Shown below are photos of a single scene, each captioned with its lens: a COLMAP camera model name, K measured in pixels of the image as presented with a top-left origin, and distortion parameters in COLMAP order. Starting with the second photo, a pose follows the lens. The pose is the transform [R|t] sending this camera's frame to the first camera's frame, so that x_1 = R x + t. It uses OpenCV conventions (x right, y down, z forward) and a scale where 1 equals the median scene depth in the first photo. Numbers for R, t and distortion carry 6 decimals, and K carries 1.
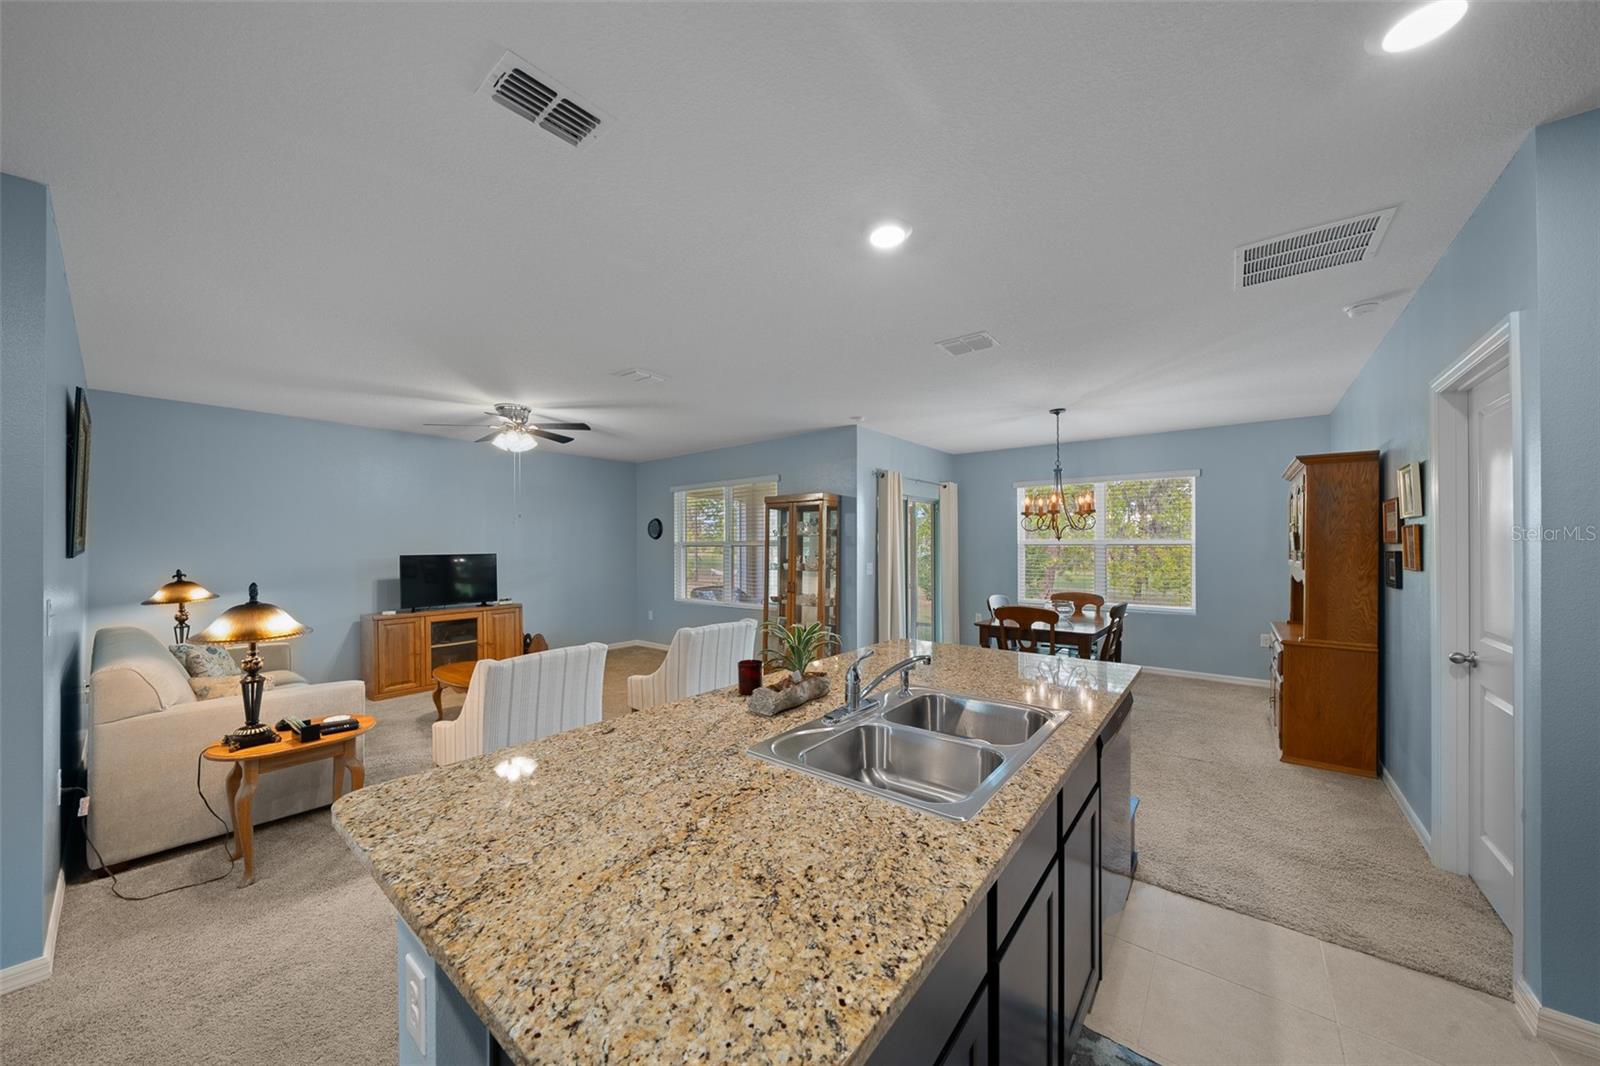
lens RADIAL K [[550.3, 0, 791.3], [0, 550.3, 556.7], [0, 0, 1]] dist [0.000686, 0.000206]
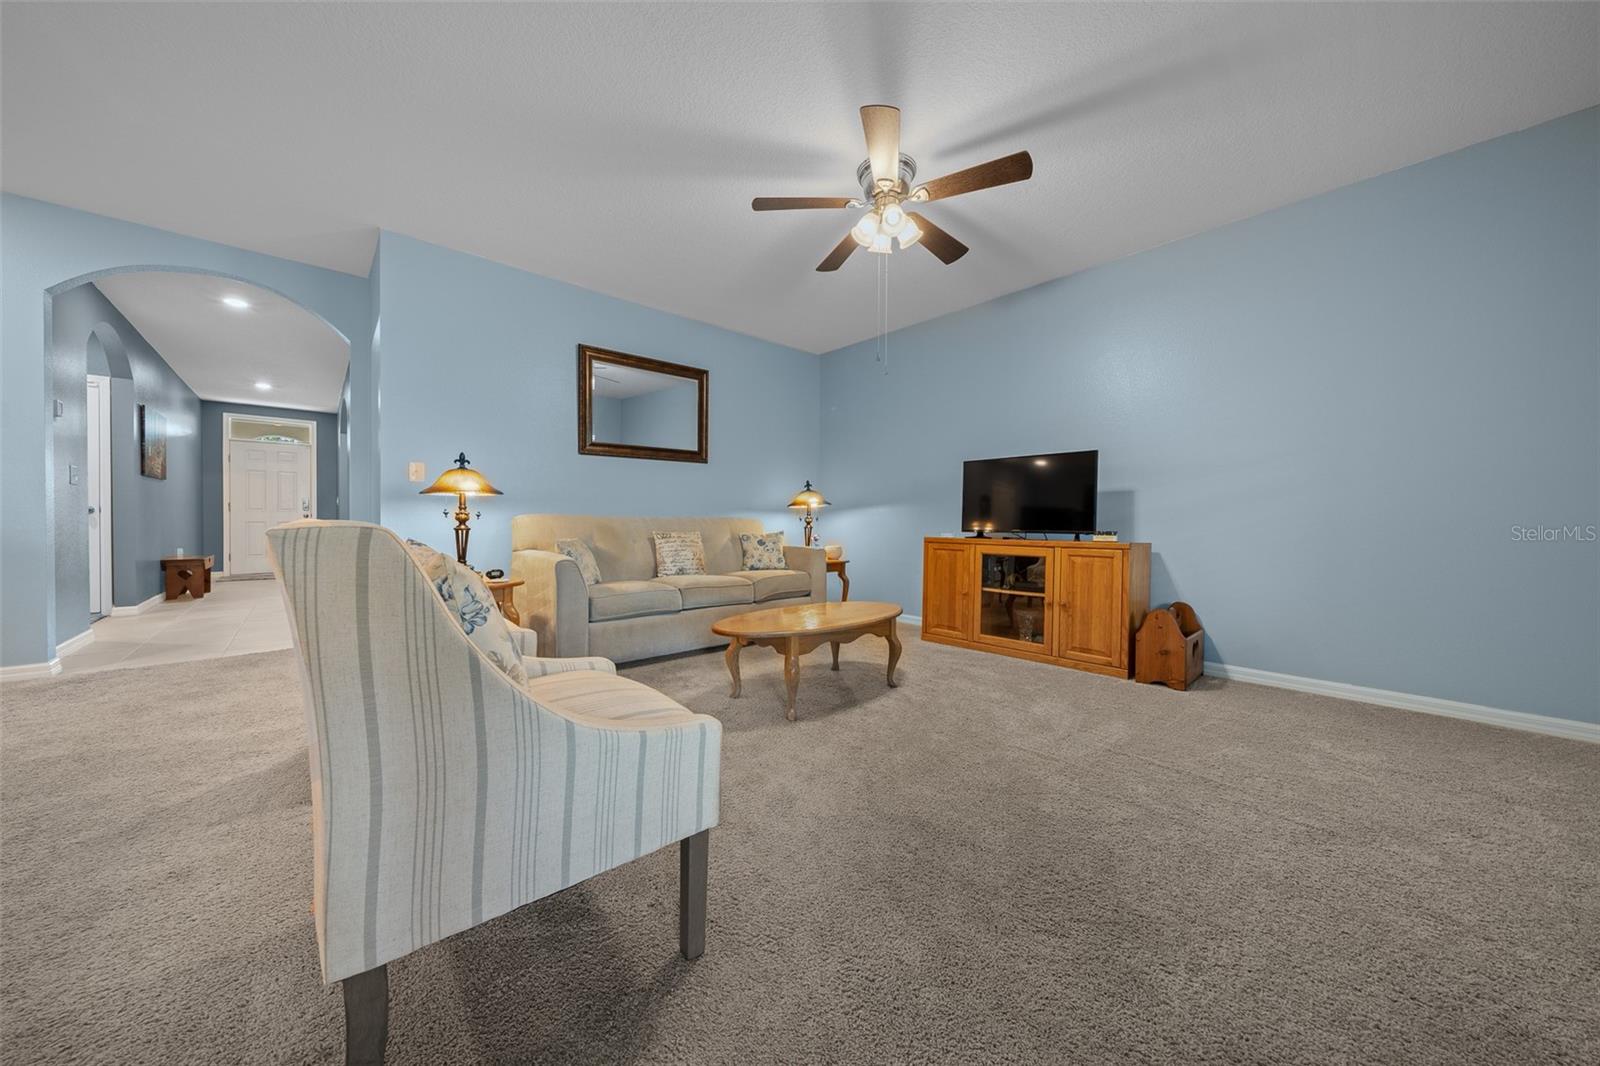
lens RADIAL K [[540.9, 0, 799.2], [0, 540.9, 530.3], [0, 0, 1]] dist [-0.010200, 0.000031]
pose [[-0.148845, 0.021565, -0.988625, 0.133560], [-0.026788, 0.999307, 0.025832, 0.180181], [0.988498, 0.030328, -0.148164, 2.009525]]
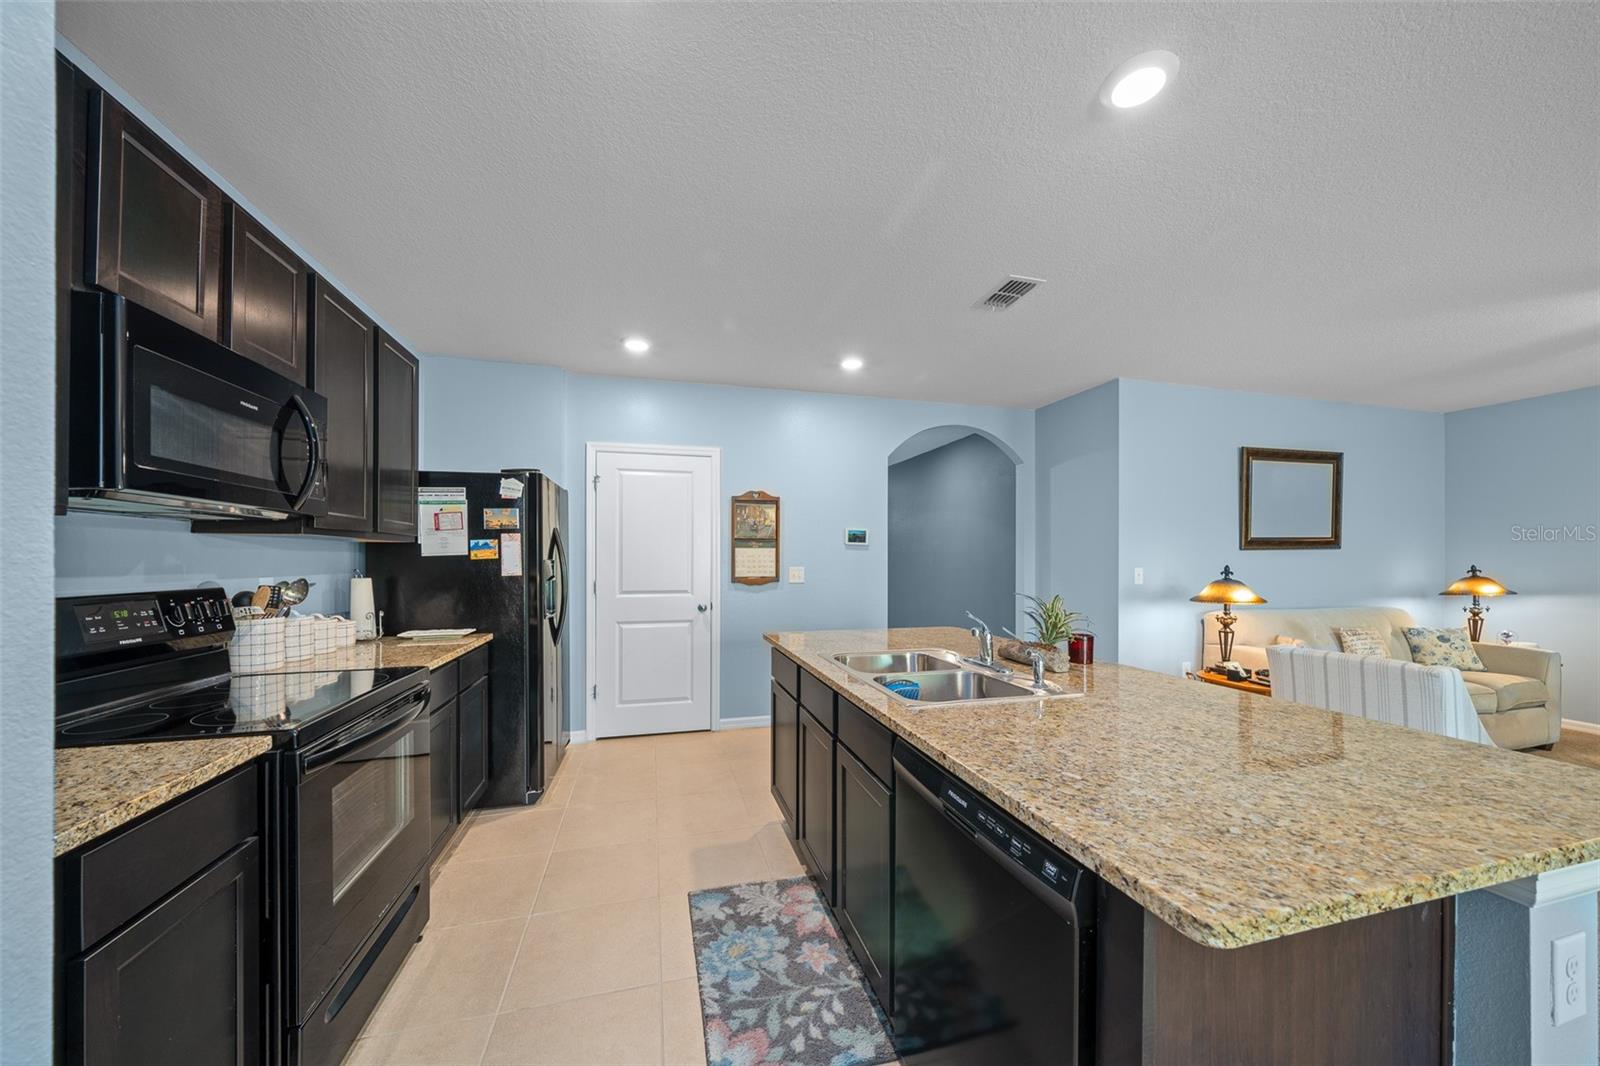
lens RADIAL K [[550.3, 0, 791.3], [0, 550.3, 556.7], [0, 0, 1]] dist [0.000686, 0.000206]
pose [[-0.588188, 0.000786, -0.808724, 0.916358], [-0.017416, 0.999755, 0.013639, 0.026320], [0.808537, 0.022107, -0.588030, 0.945939]]
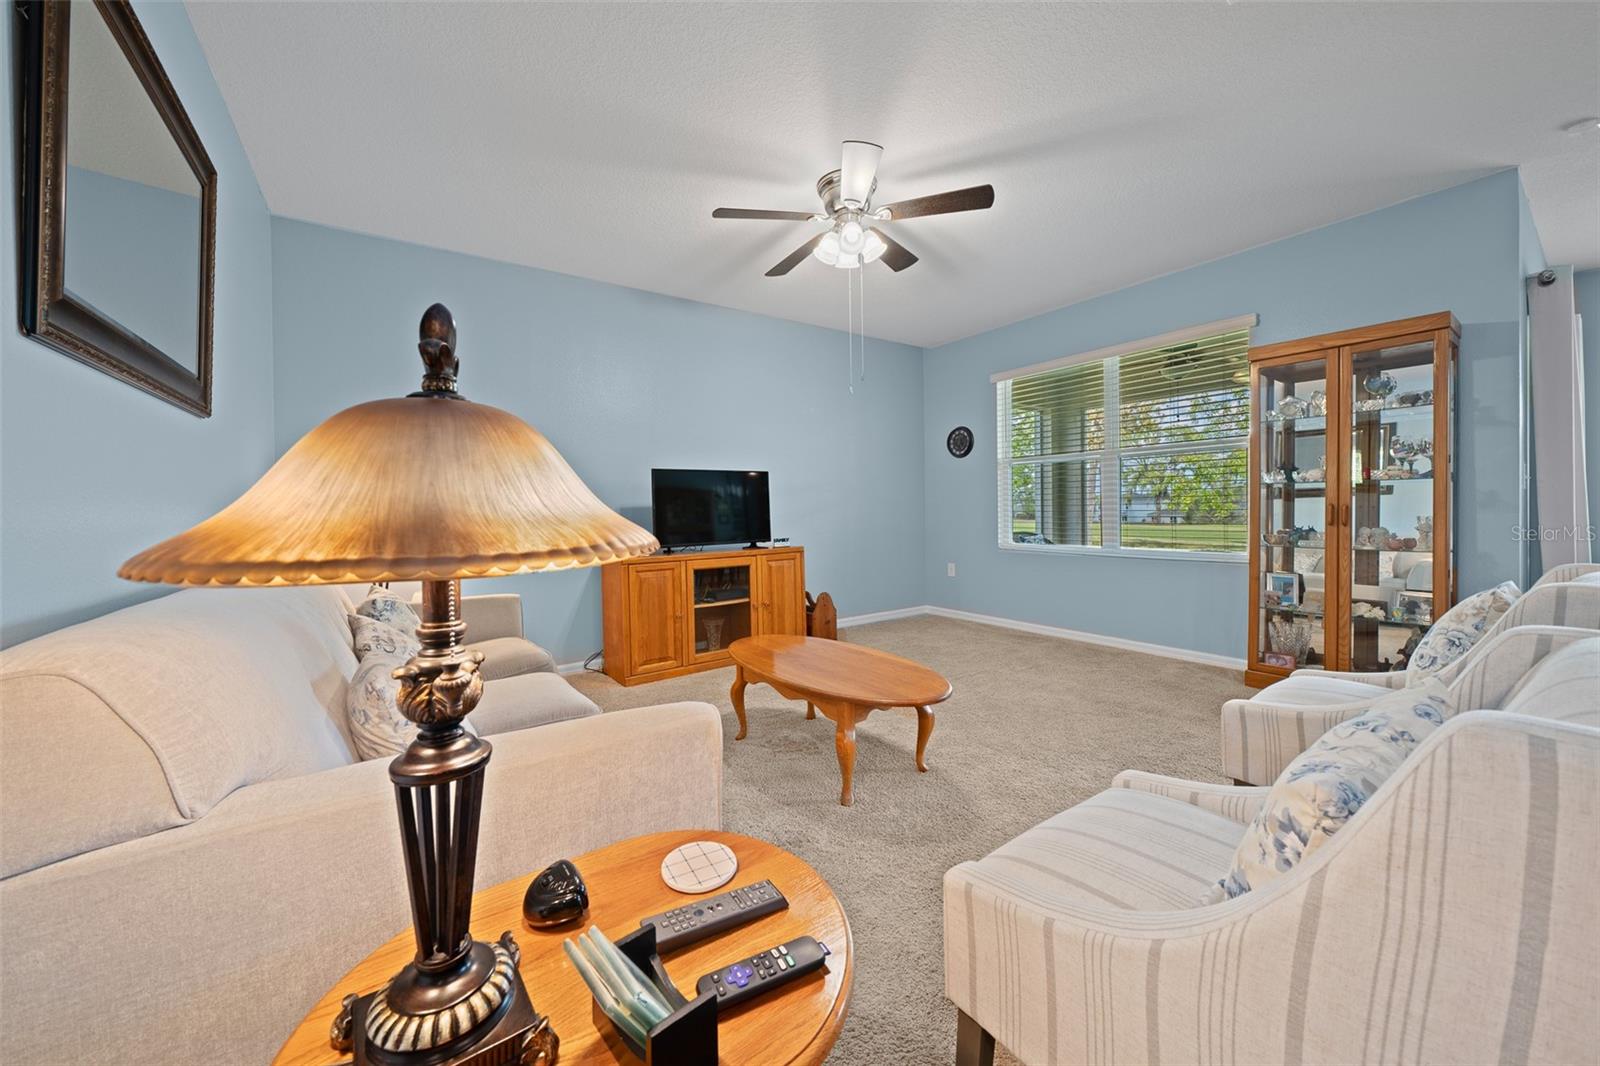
lens RADIAL K [[576.0, 0, 793.4], [0, 576.0, 515.6], [0, 0, 1]] dist [0.000472, 0.000019]
pose [[0.962148, -0.008902, -0.272382, -0.808481], [0.007483, 0.999952, -0.006248, 0.137053], [0.272424, 0.003974, 0.962169, 0.845046]]
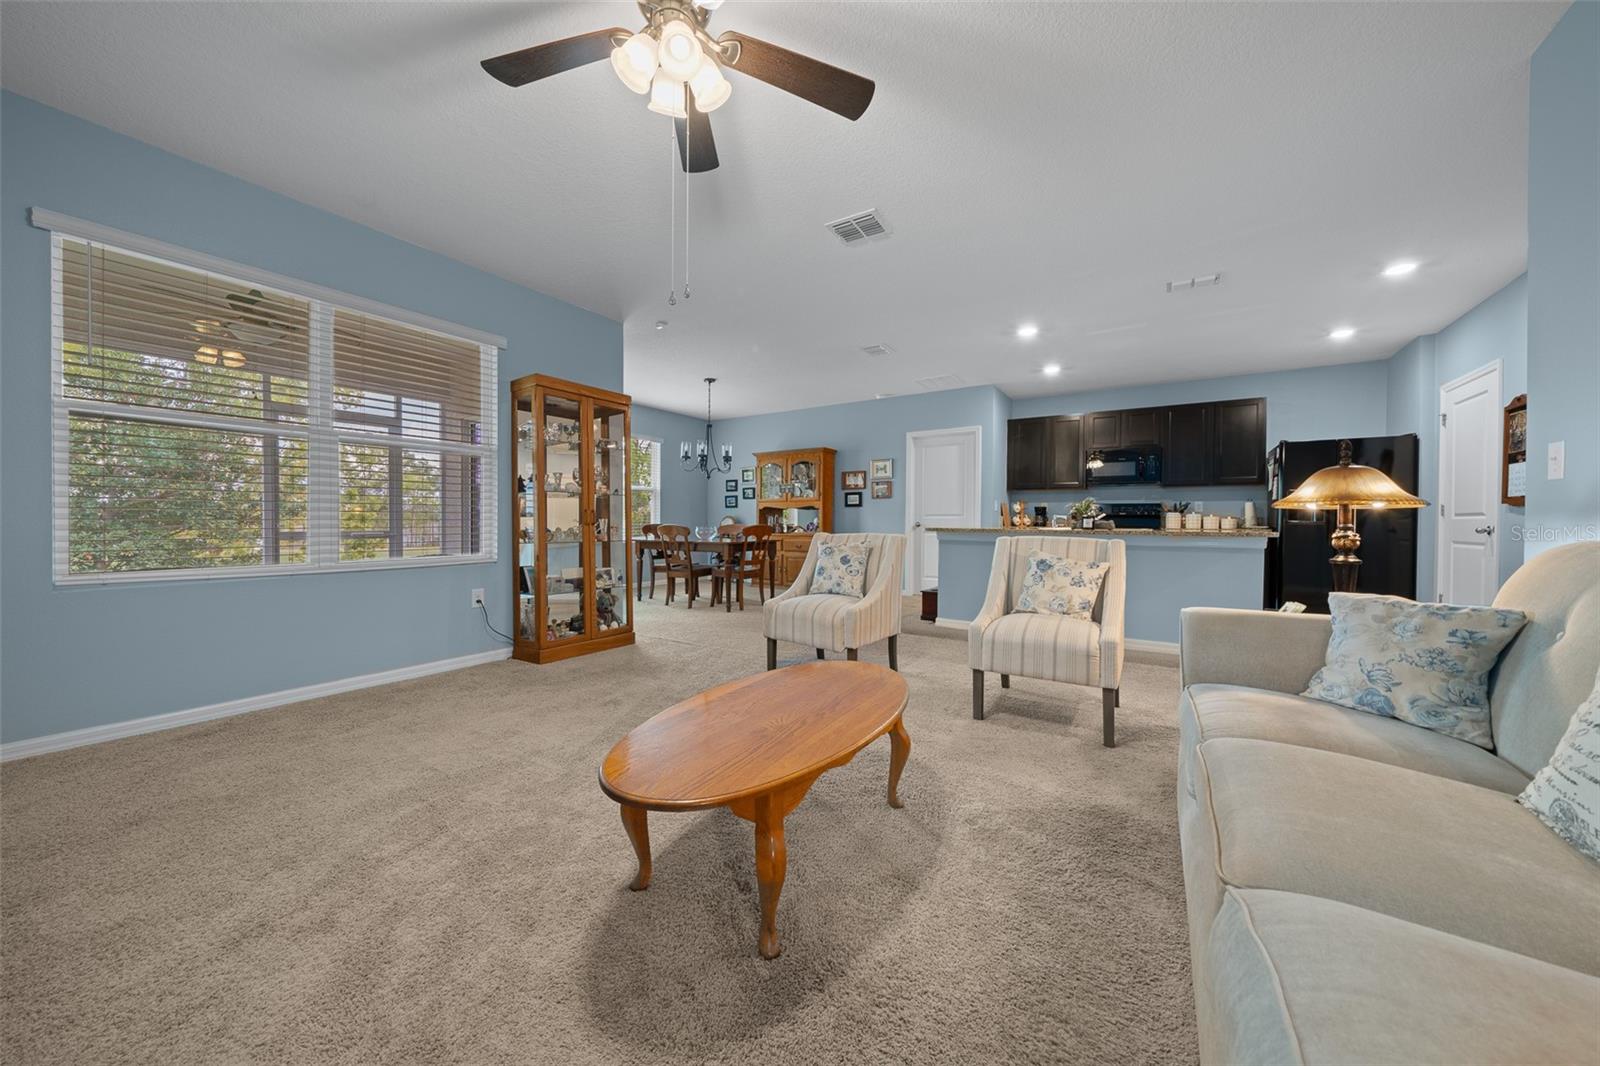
lens RADIAL K [[555.0, 0, 802.2], [0, 555.0, 526.9], [0, 0, 1]] dist [0.000236, 0.000029]
pose [[-0.109124, -0.006022, 0.994010, -1.761518], [0.014815, 0.999861, 0.007684, 0.160827], [-0.993918, 0.015564, -0.109020, 1.924047]]
